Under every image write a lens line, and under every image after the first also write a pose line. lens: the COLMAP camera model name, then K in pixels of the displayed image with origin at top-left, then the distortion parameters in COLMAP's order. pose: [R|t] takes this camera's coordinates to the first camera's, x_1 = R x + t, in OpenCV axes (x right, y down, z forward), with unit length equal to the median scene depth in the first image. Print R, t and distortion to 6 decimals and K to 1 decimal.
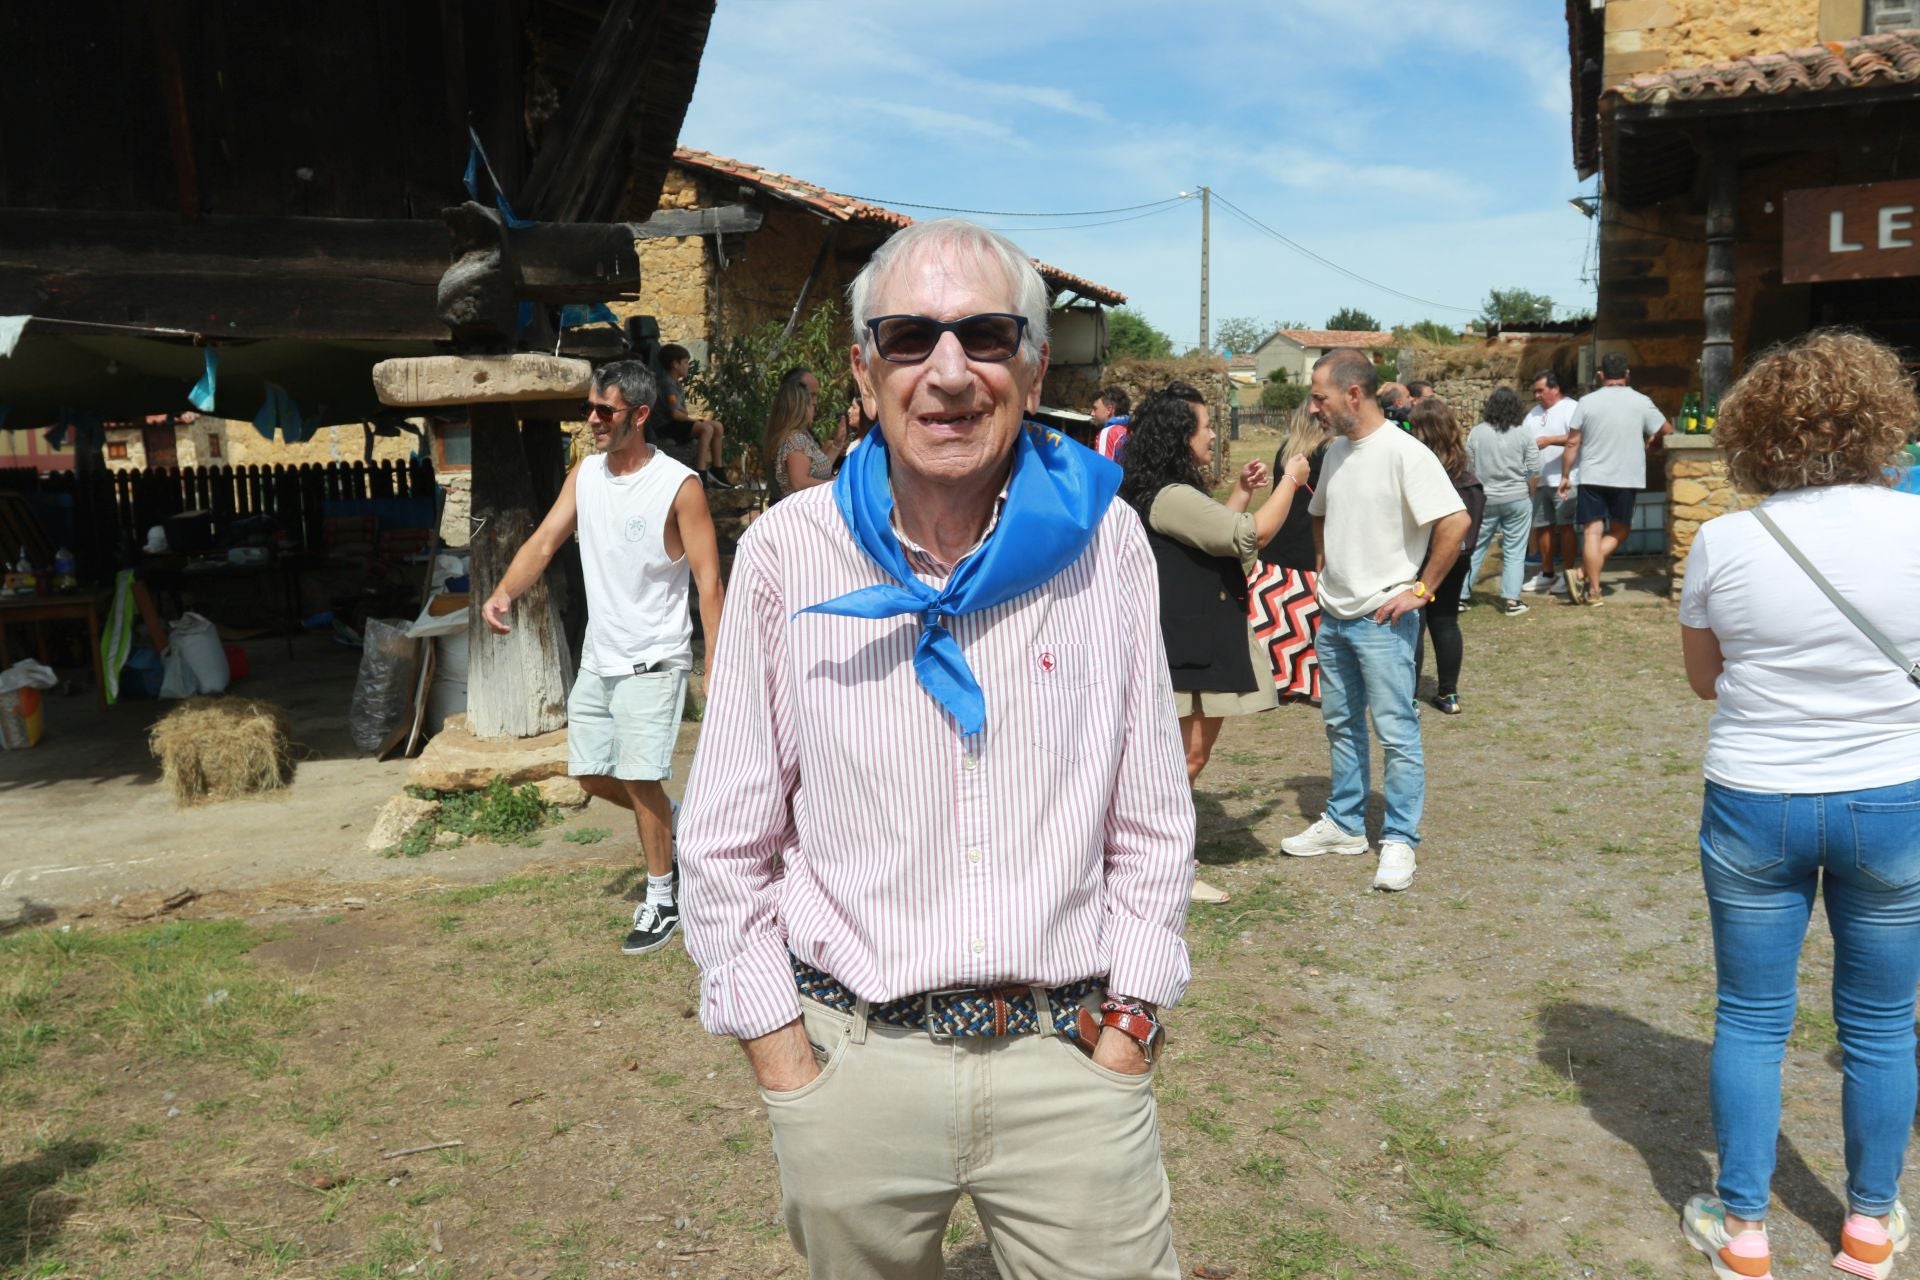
lens RADIAL K [[1486.4, 0, 951.0], [0, 1486.4, 653.9], [0, 0, 1]] dist [-0.093583, 0.053668]
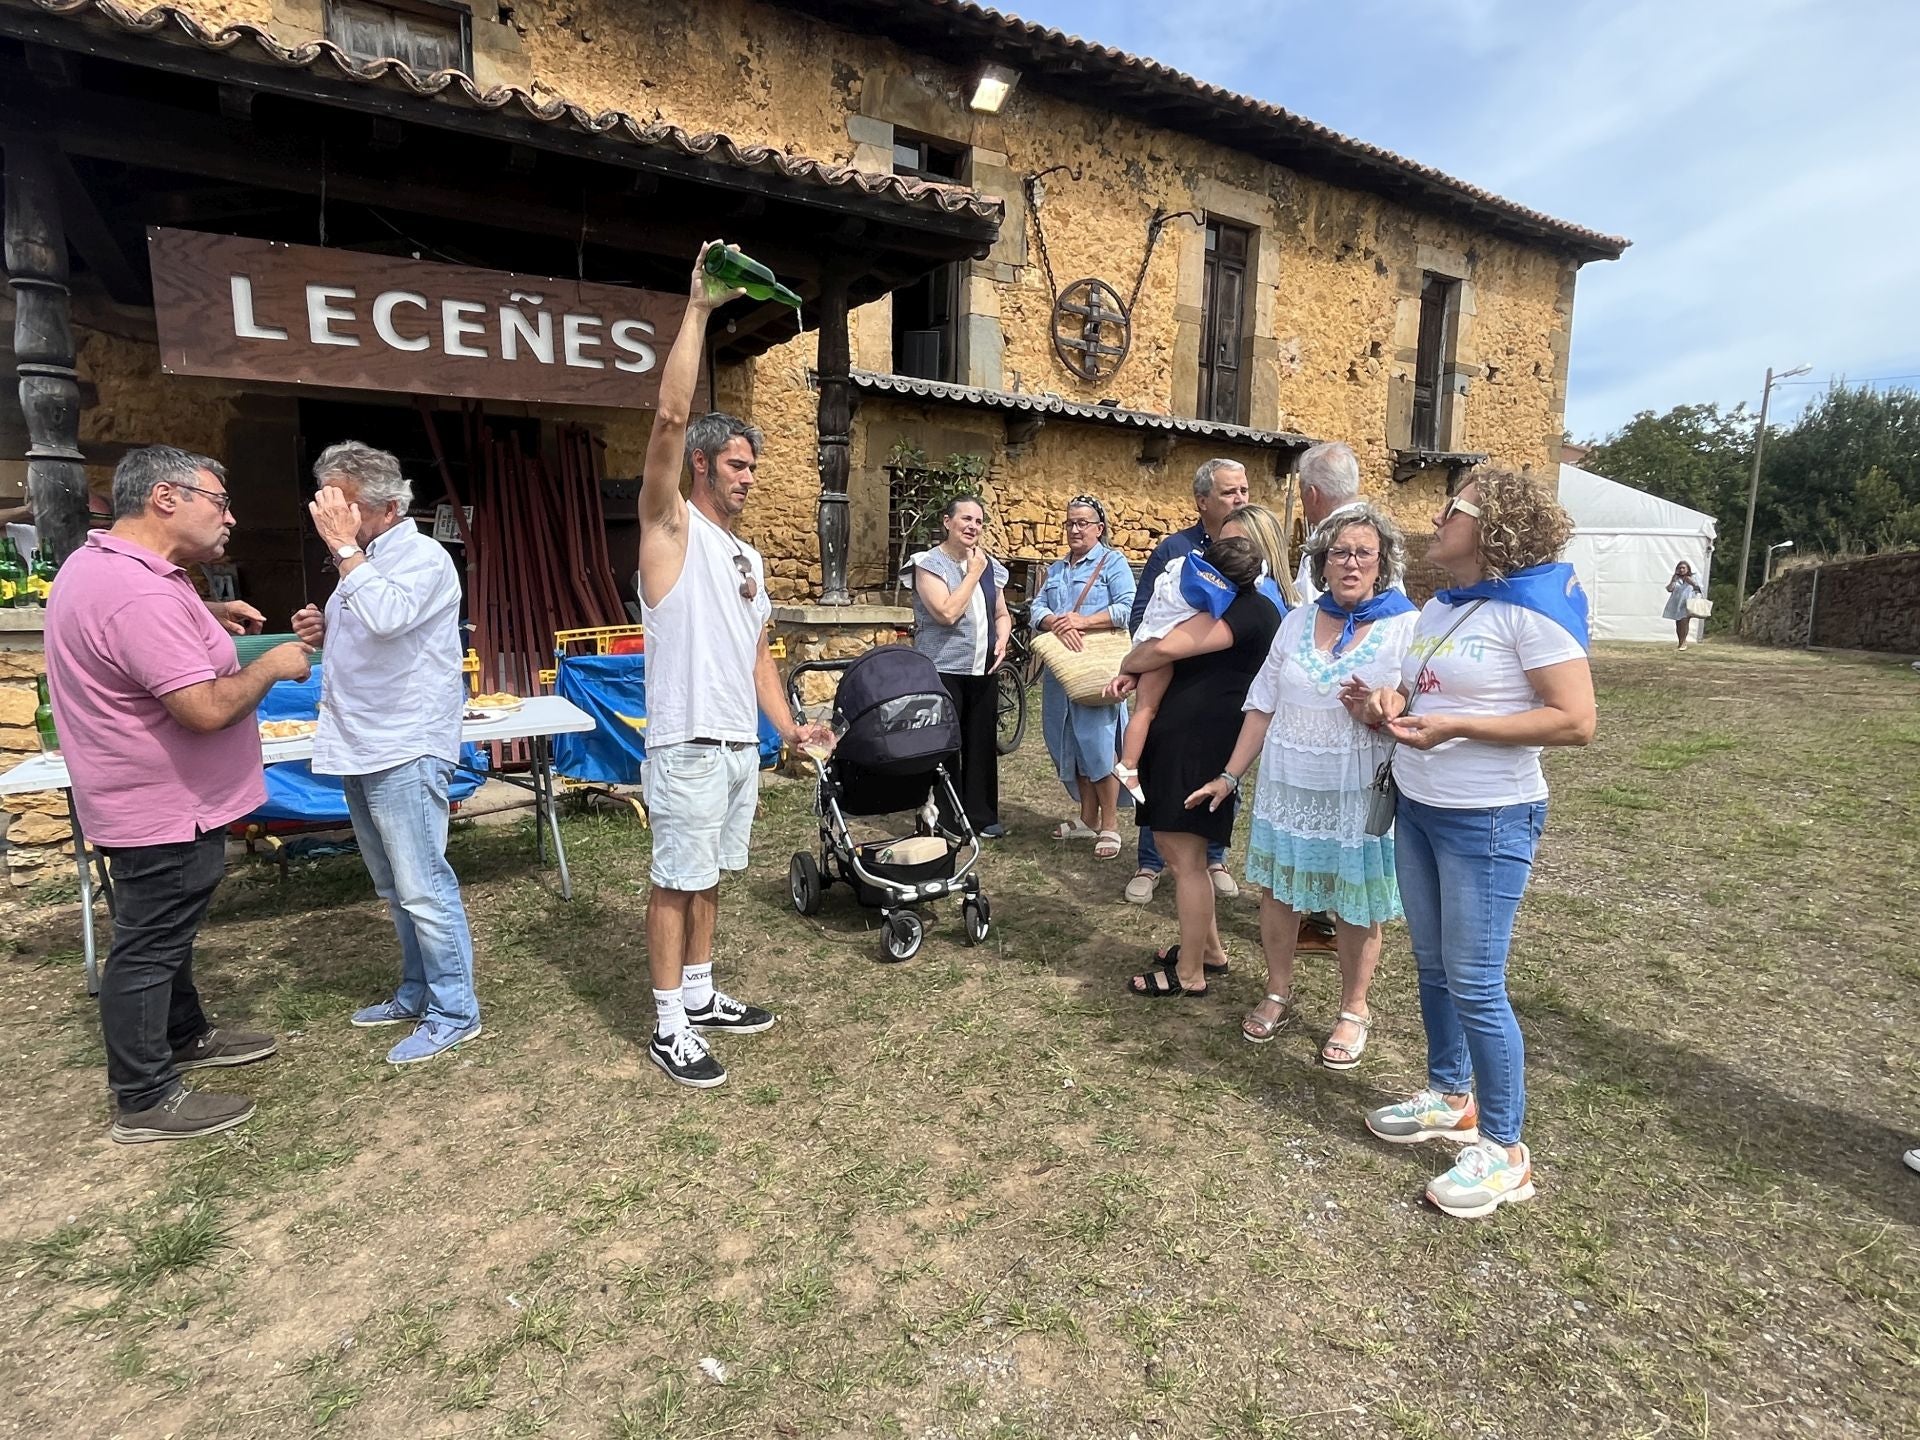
lens RADIAL K [[1052.0, 0, 963.4], [0, 1052.0, 722.6], [0, 0, 1]] dist [-0.002252, -0.002940]
pose [[0.556768, -0.081419, 0.826669, 0.276571], [0.092228, 0.995091, 0.035891, -0.062916], [-0.825532, 0.056259, 0.561543, 0.331780]]
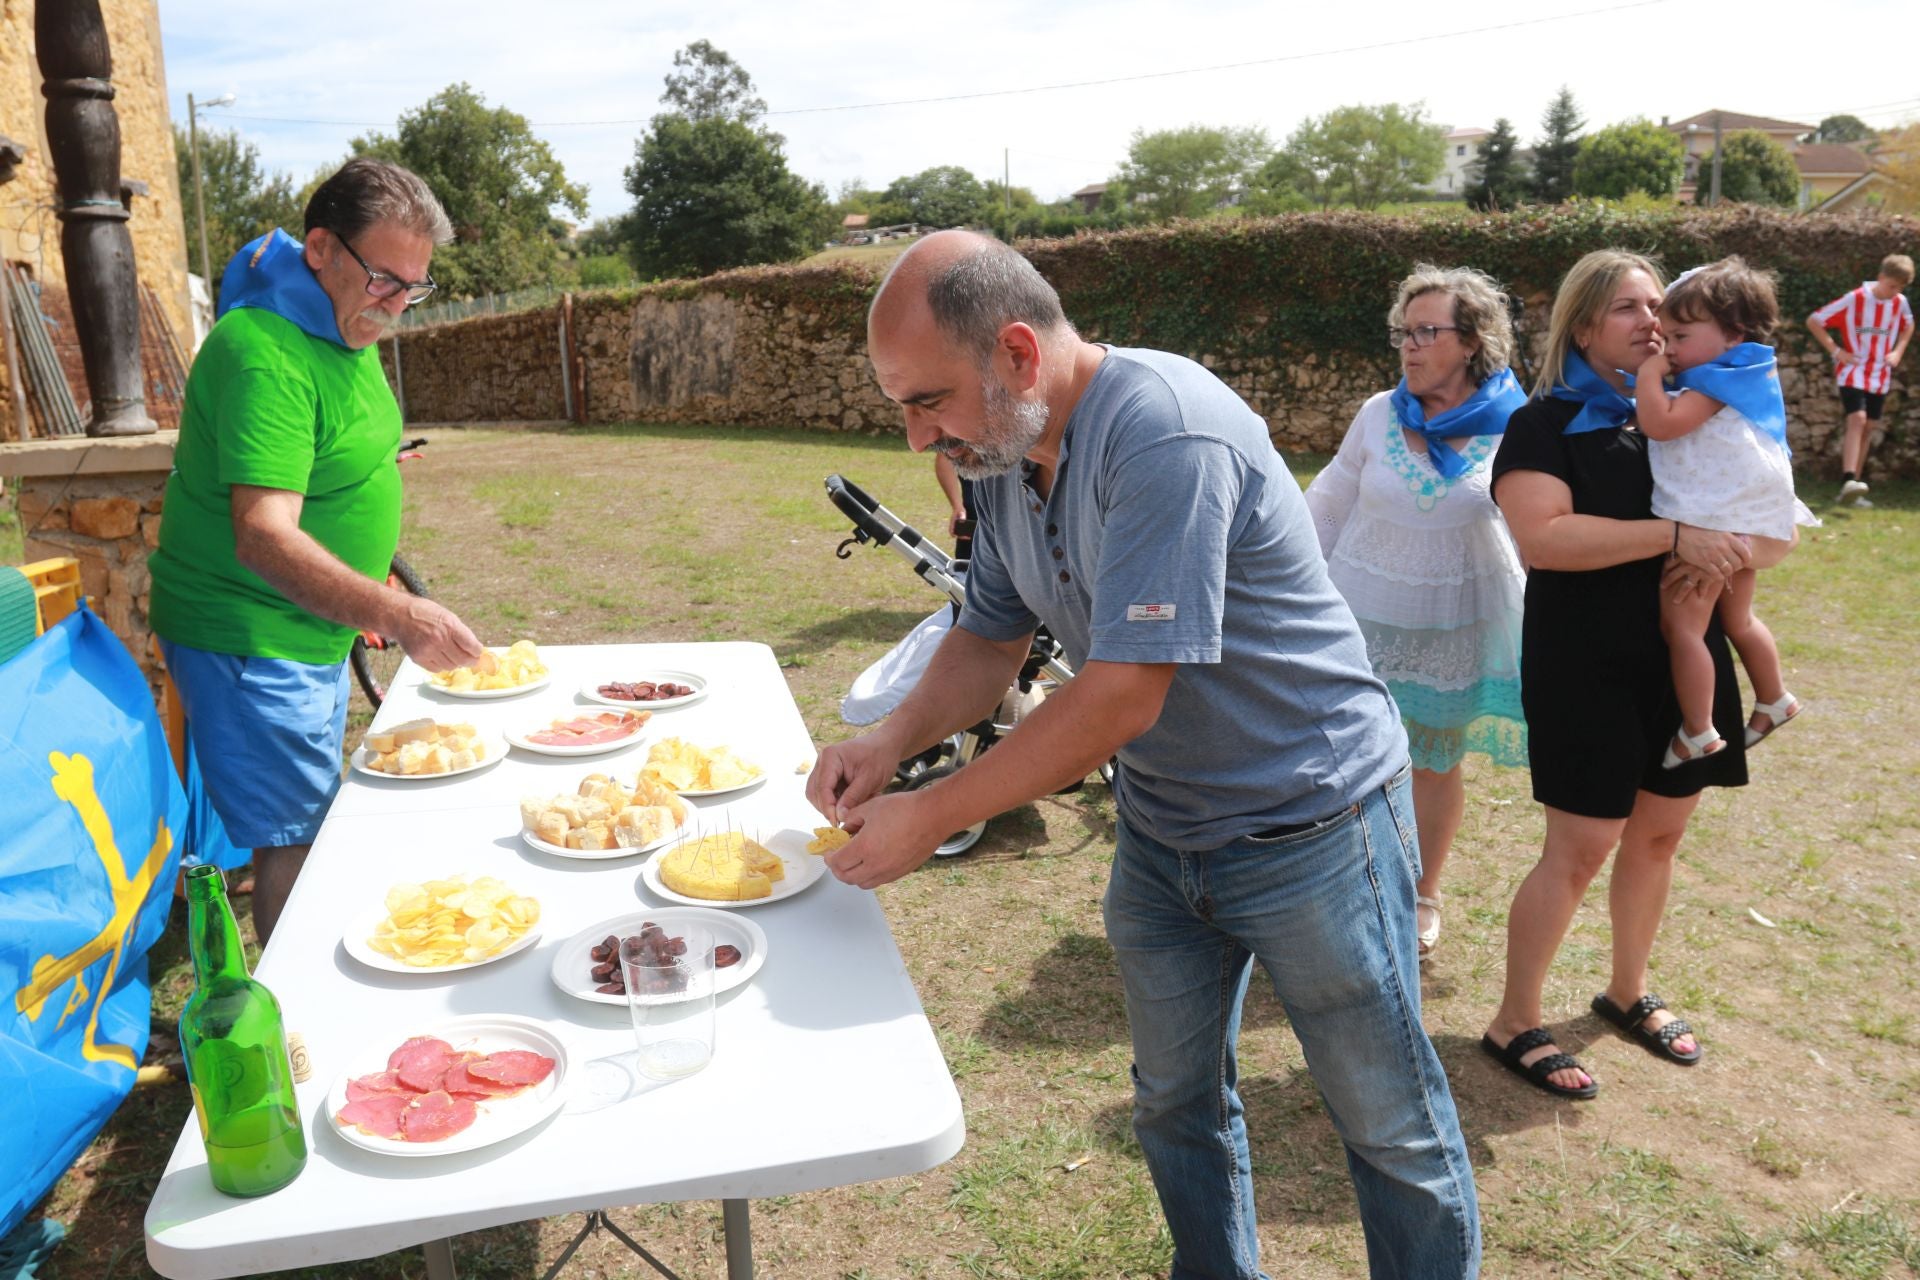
lens RADIAL K [[1486.4, 0, 950.6], [0, 1486.4, 646.4], [0, 0, 1]] dist [-0.093583, 0.053668]
pose [[-0.598623, -0.121857, 0.791708, 0.275130], [0.155244, 0.951973, 0.263907, -0.115928], [-0.785843, 0.280889, -0.550956, 0.693036]]
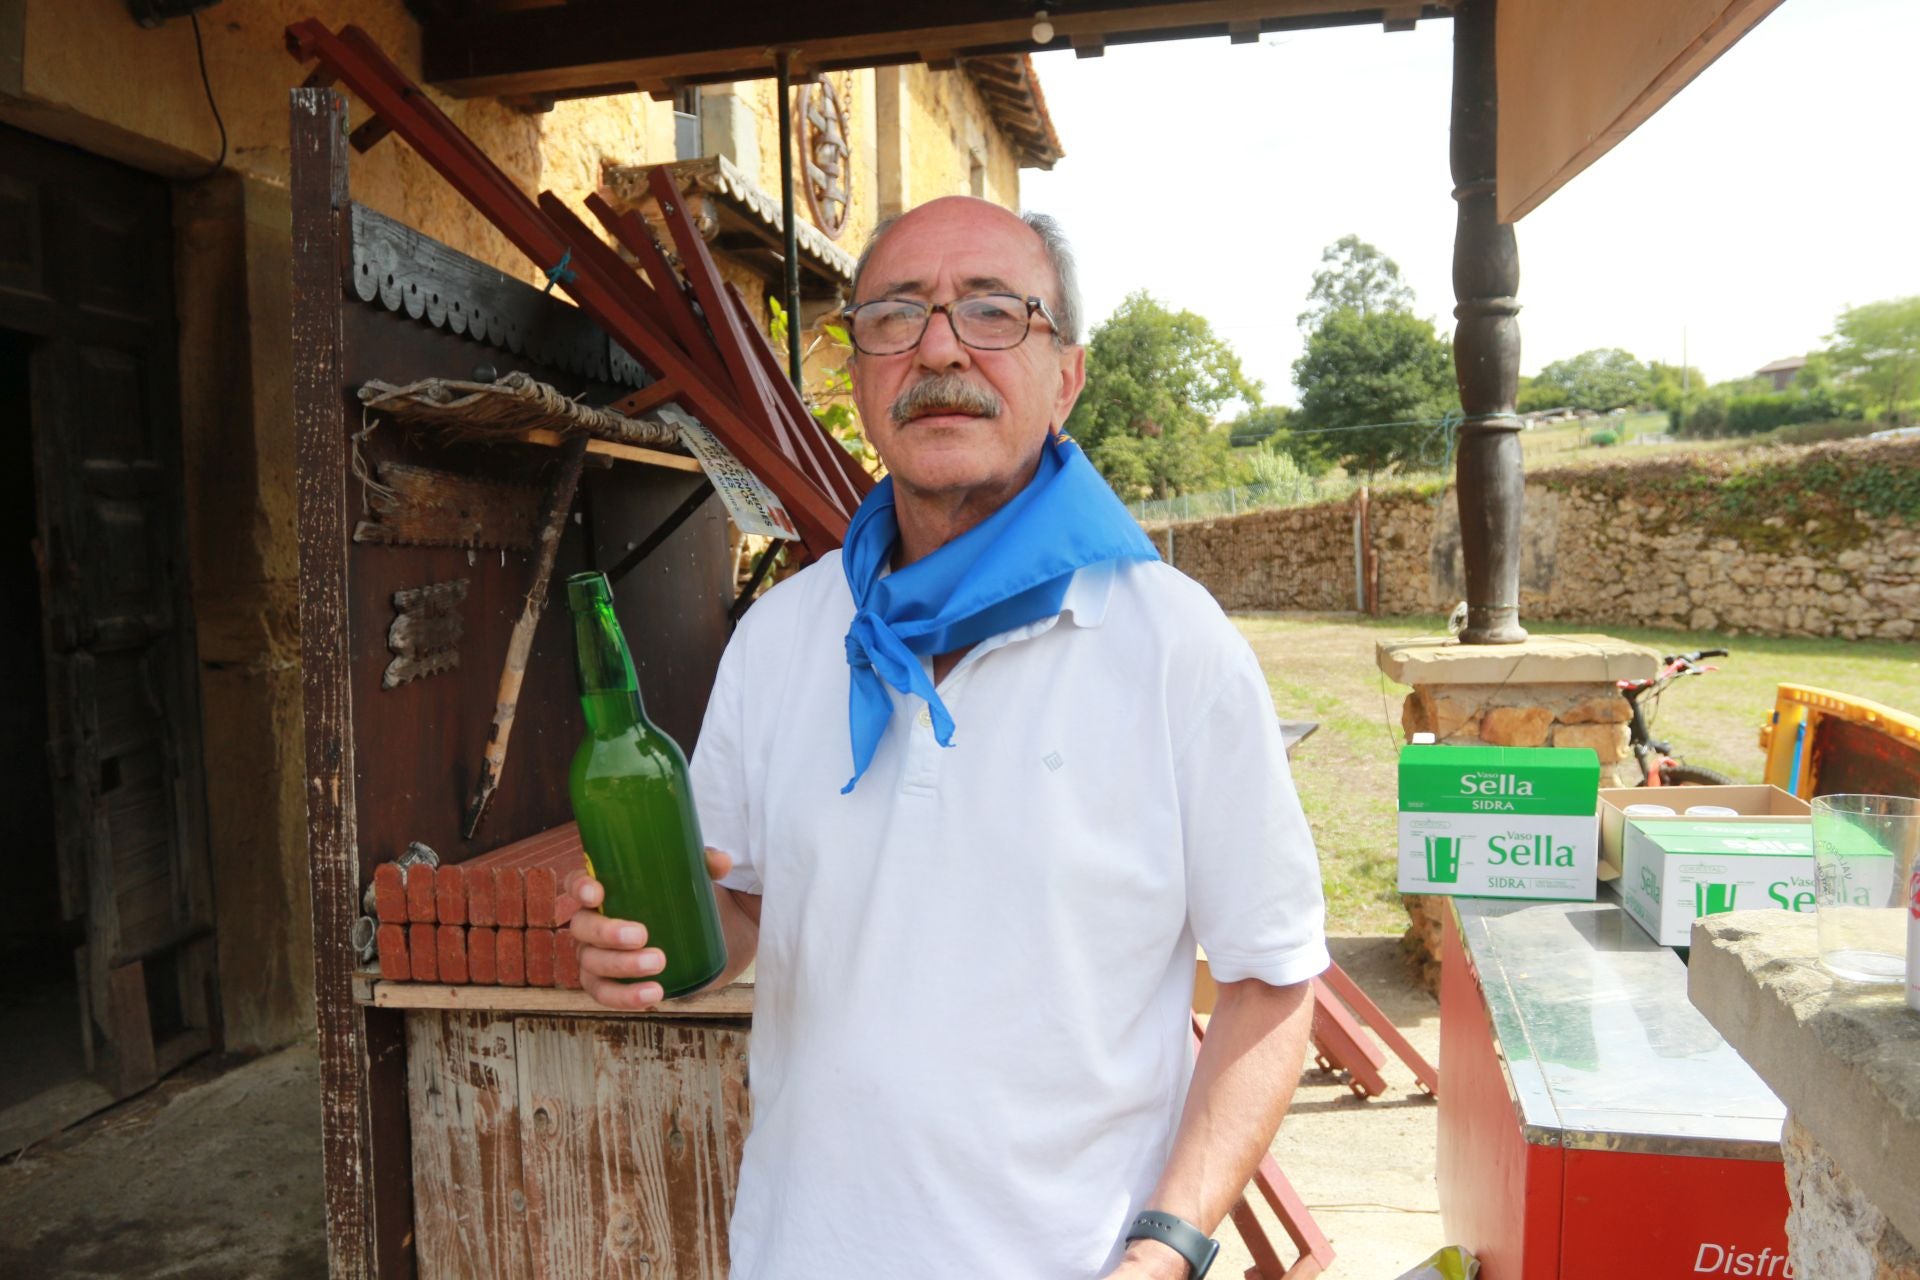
lens RADIAL K [[1486.4, 0, 951.7], [0, 1486.4, 658.7], [0, 0, 1]] dist [-0.093583, 0.053668]
pose [[-0.230612, -0.039979, 0.972224, 0.356520], [0.178019, 0.980559, 0.082548, -0.149509], [-0.956623, 0.192111, -0.219011, 0.836120]]
